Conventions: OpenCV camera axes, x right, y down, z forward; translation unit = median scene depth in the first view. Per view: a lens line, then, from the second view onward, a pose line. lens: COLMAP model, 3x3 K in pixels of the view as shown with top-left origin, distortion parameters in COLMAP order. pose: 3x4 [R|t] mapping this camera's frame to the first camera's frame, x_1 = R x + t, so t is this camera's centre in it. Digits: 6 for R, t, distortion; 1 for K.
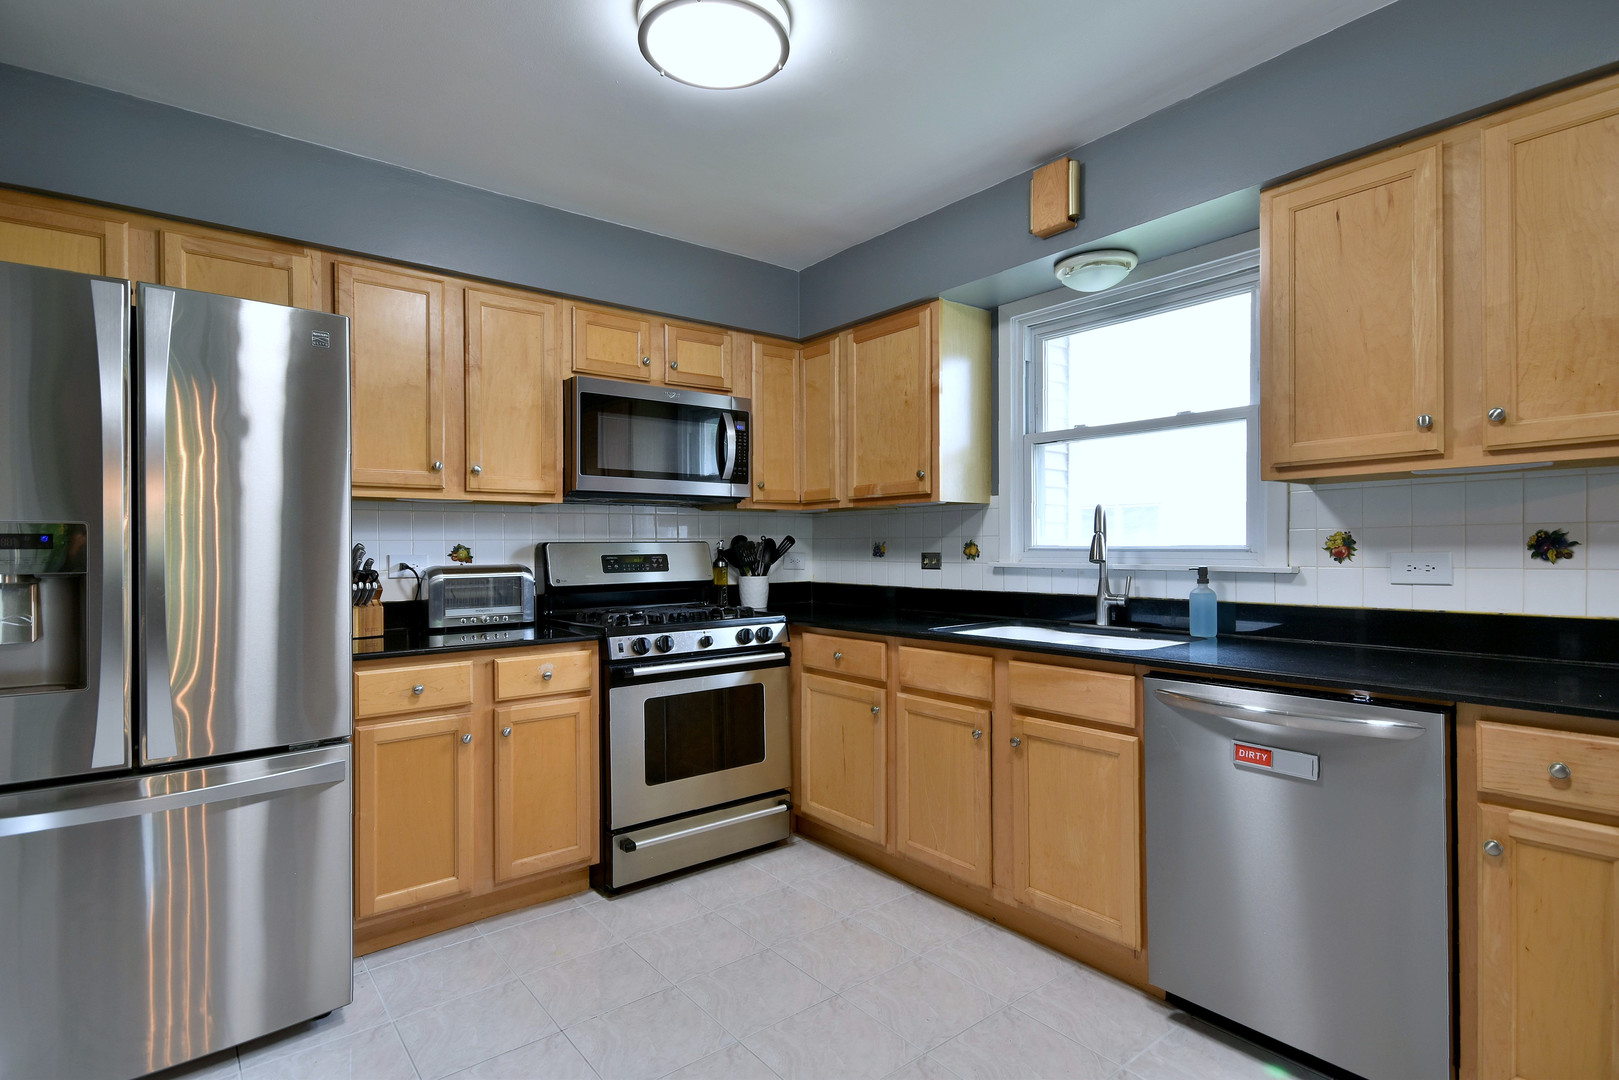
lens RADIAL K [[812.7, 0, 800.3], [0, 812.7, 548.3], [0, 0, 1]] dist [0.001376, 0.000413]
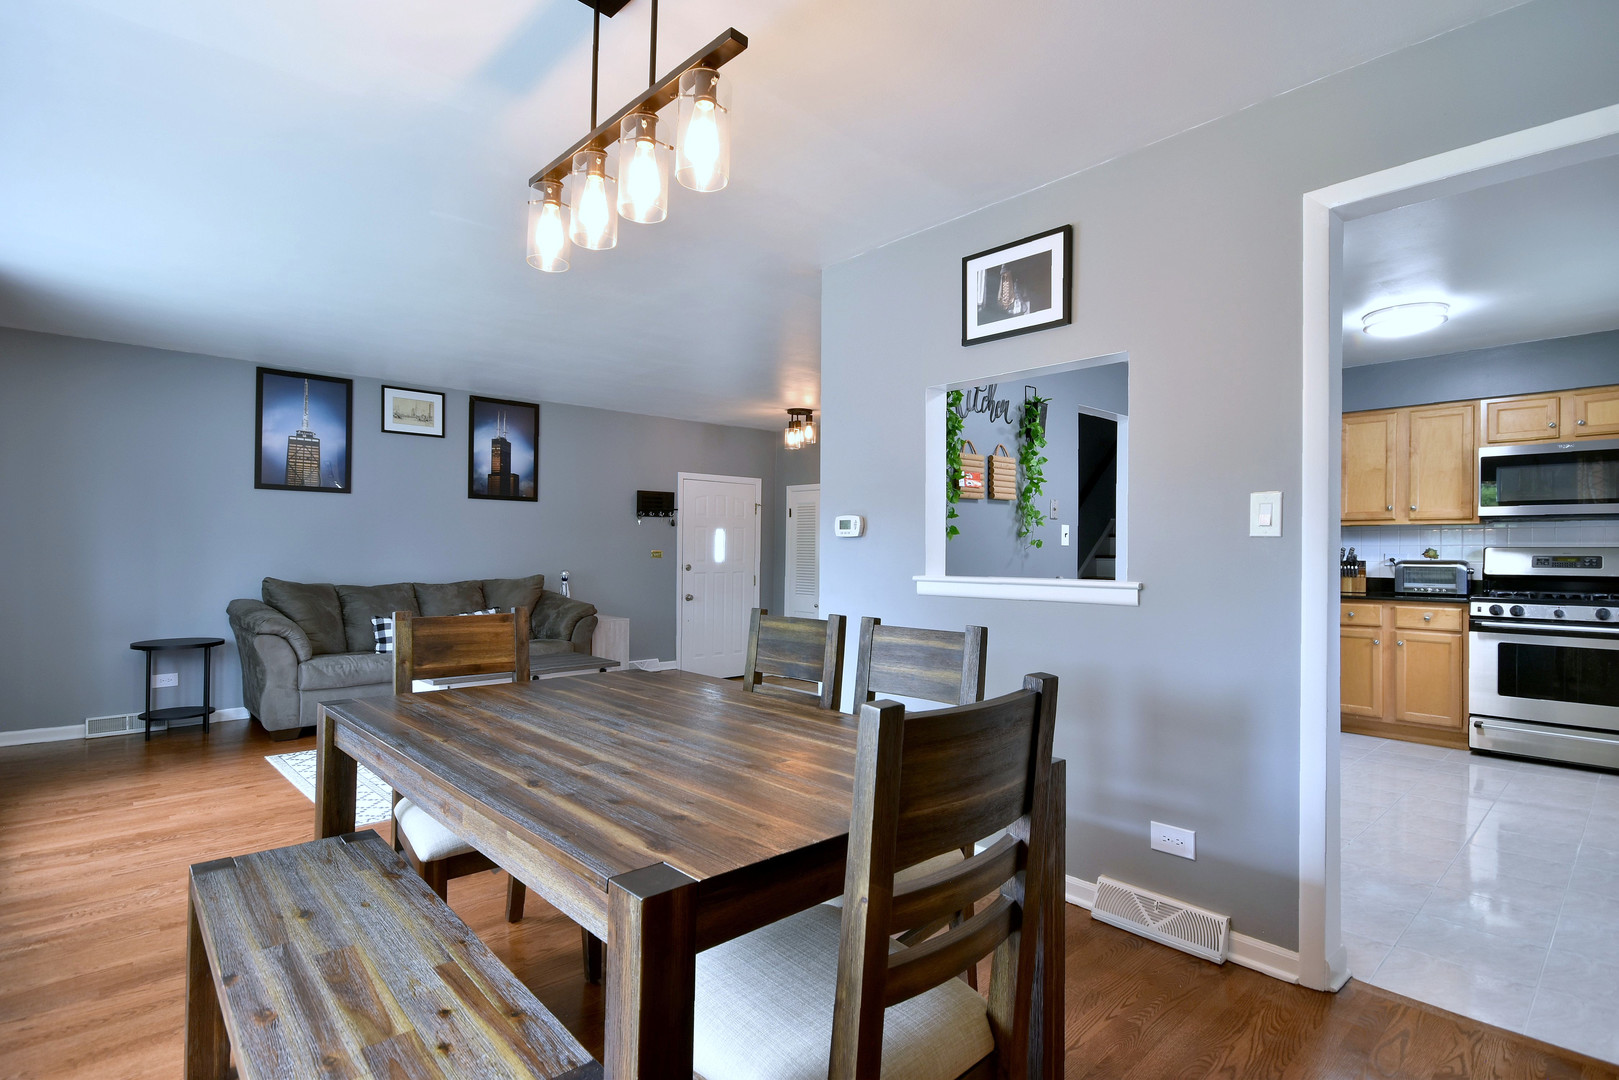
lens RADIAL K [[804.1, 0, 781.6], [0, 804.1, 541.9], [0, 0, 1]] dist [0.001057, -0.000786]
pose [[0.069839, -0.001696, -0.997557, 1.363944], [-0.009584, 0.999951, -0.002371, -0.000981], [0.997512, 0.009726, 0.069819, -0.584304]]
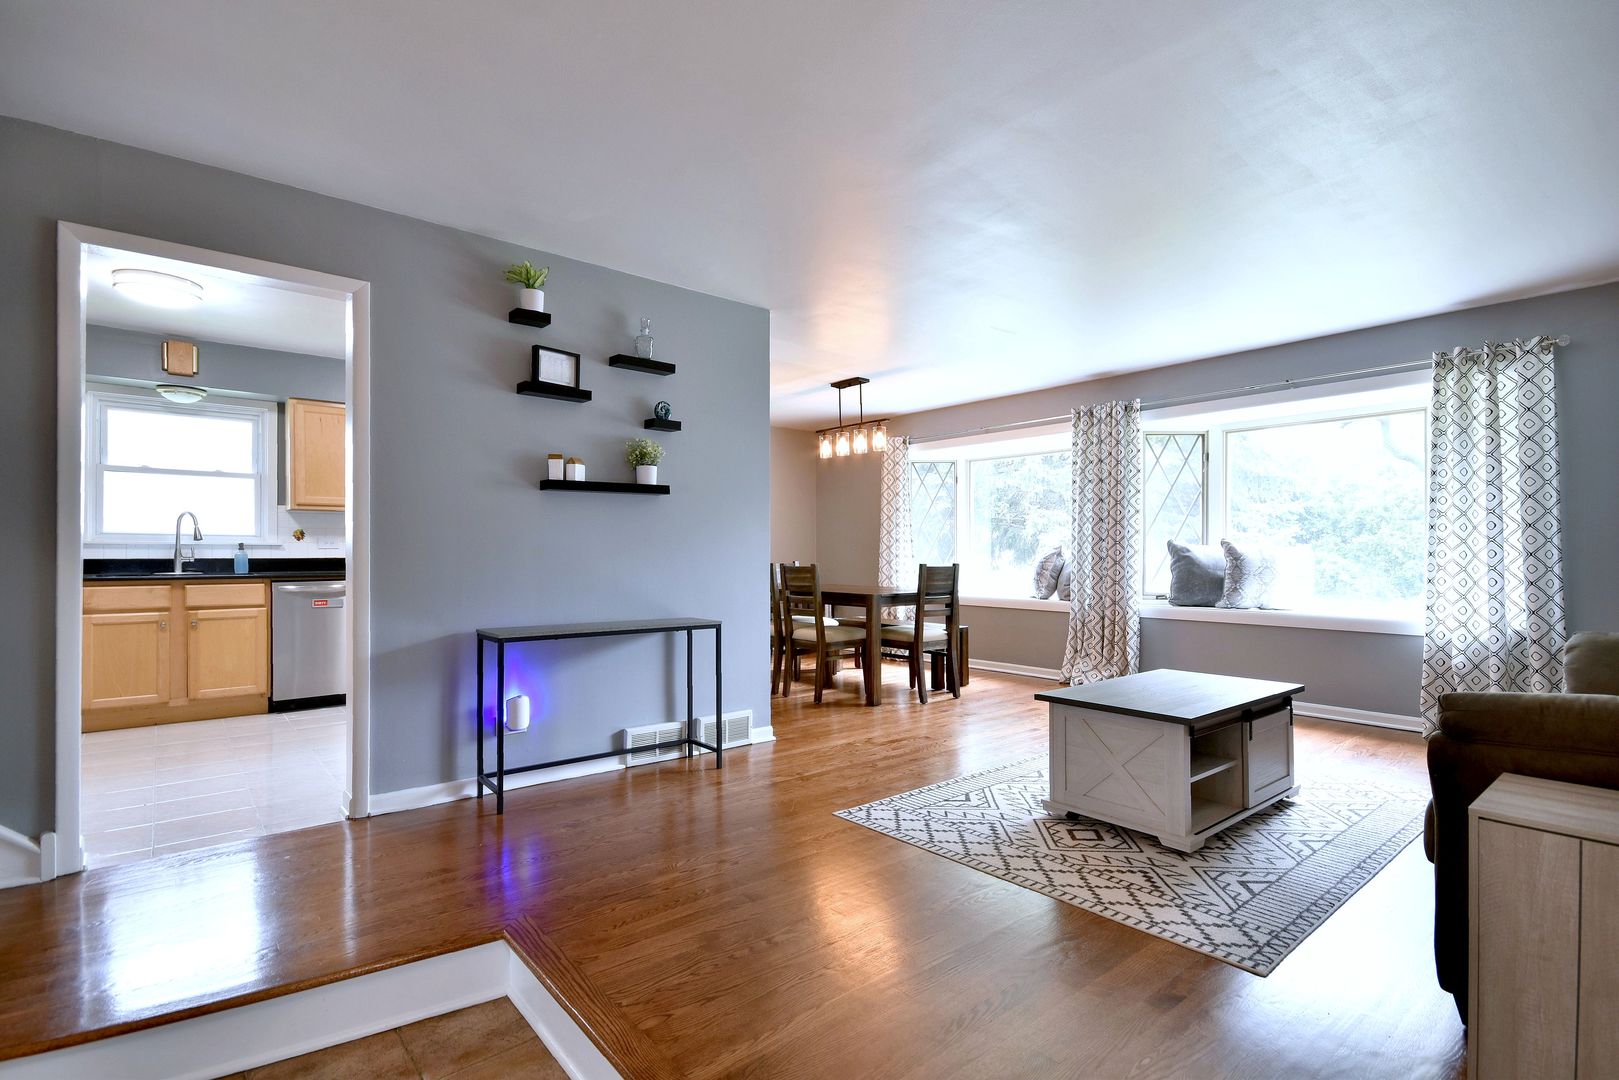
lens RADIAL K [[771.2, 0, 809.5], [0, 771.2, 540.0], [0, 0, 1]] dist [0.002508, 0.000346]
pose [[-0.040709, 0.025014, 0.998858, -1.518711], [0.003279, 0.999685, -0.024901, 0.065596], [-0.999166, 0.002262, -0.040778, -0.433748]]
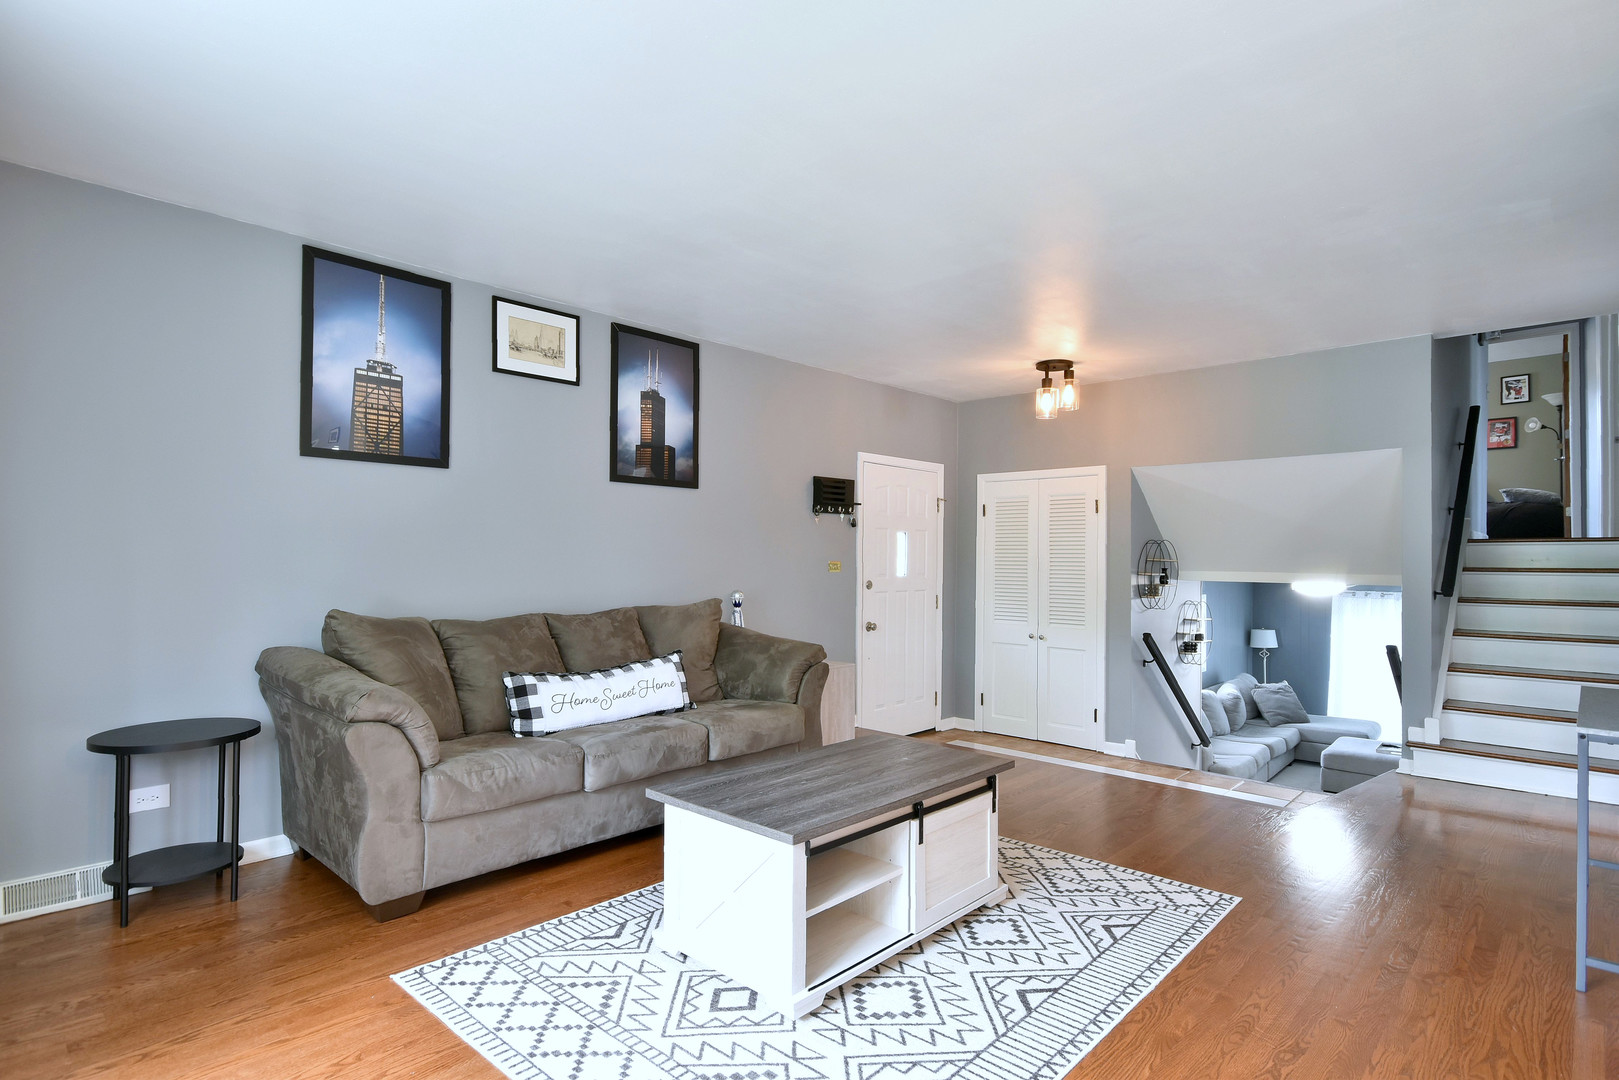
lens RADIAL K [[837.4, 0, 790.0], [0, 837.4, 549.7], [0, 0, 1]] dist [-0.001044, -0.000160]
pose [[0.146741, -0.003271, -0.989170, 0.571108], [-0.010057, 0.999938, -0.004799, 0.009400], [0.989124, 0.010652, 0.146699, -1.232779]]
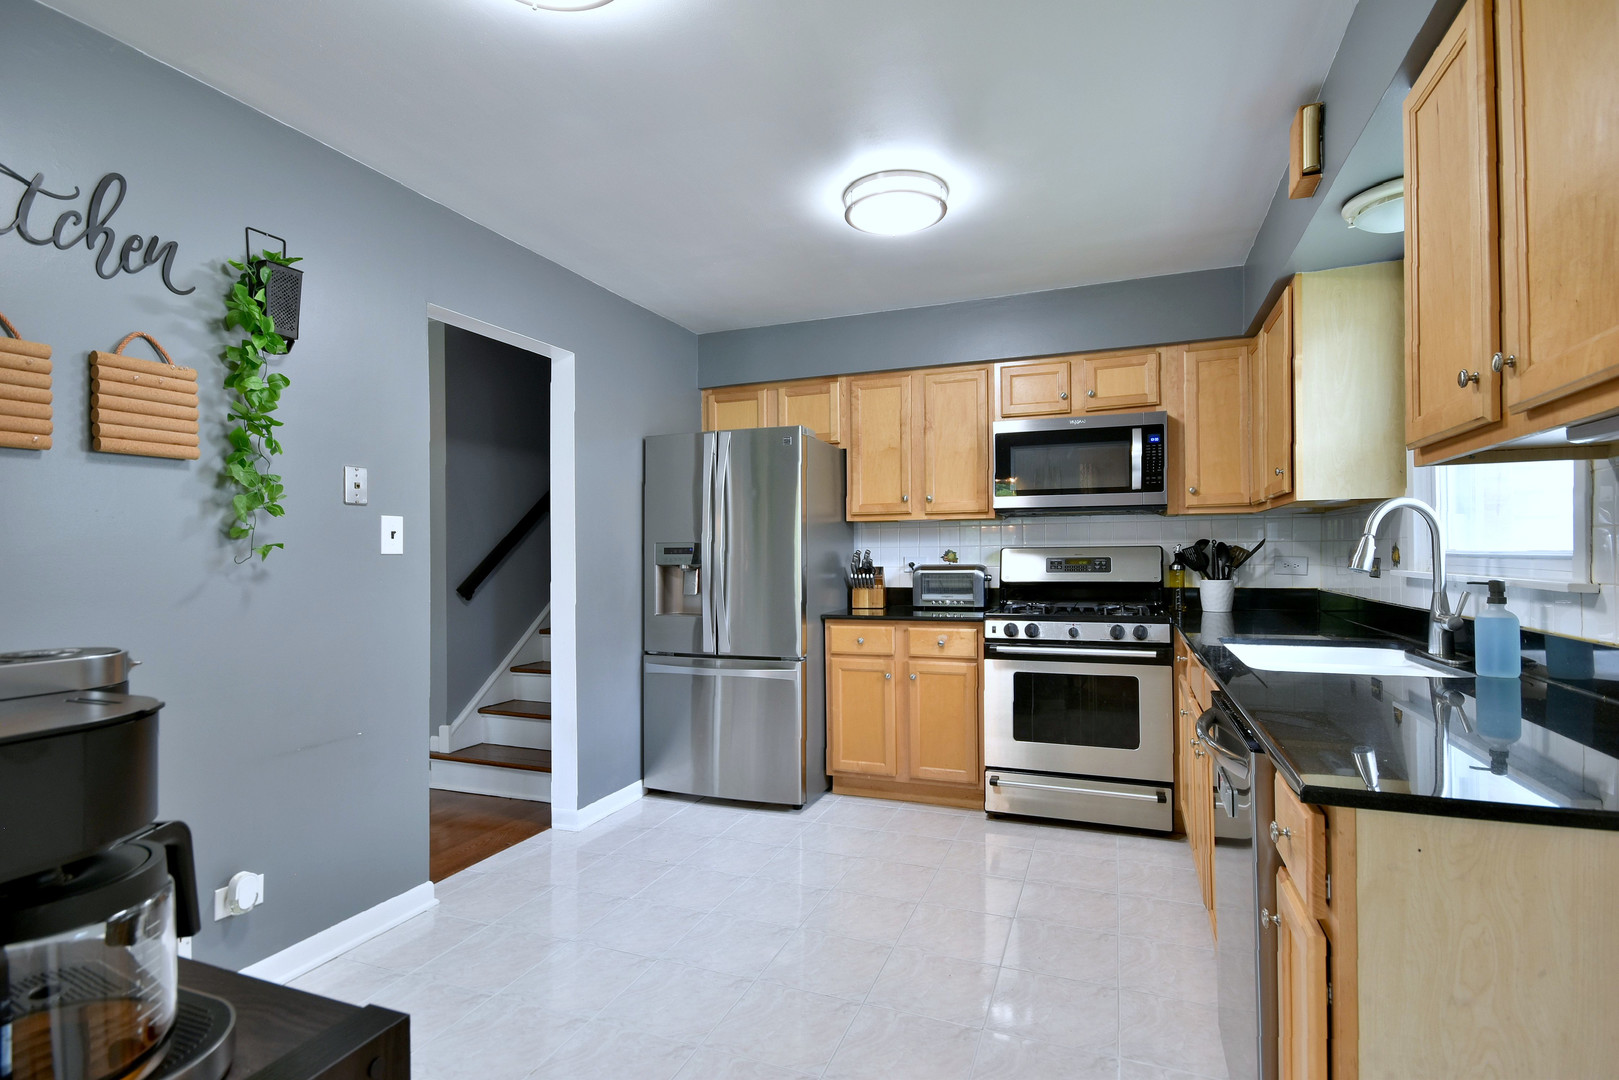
lens RADIAL K [[778.0, 0, 803.1], [0, 778.0, 550.7], [0, 0, 1]] dist [-0.001169, -0.000173]
pose [[0.496957, -0.001104, -0.867774, 0.710155], [0.003913, 0.999992, 0.000969, -0.006113], [0.867766, -0.003877, 0.496957, 0.112608]]
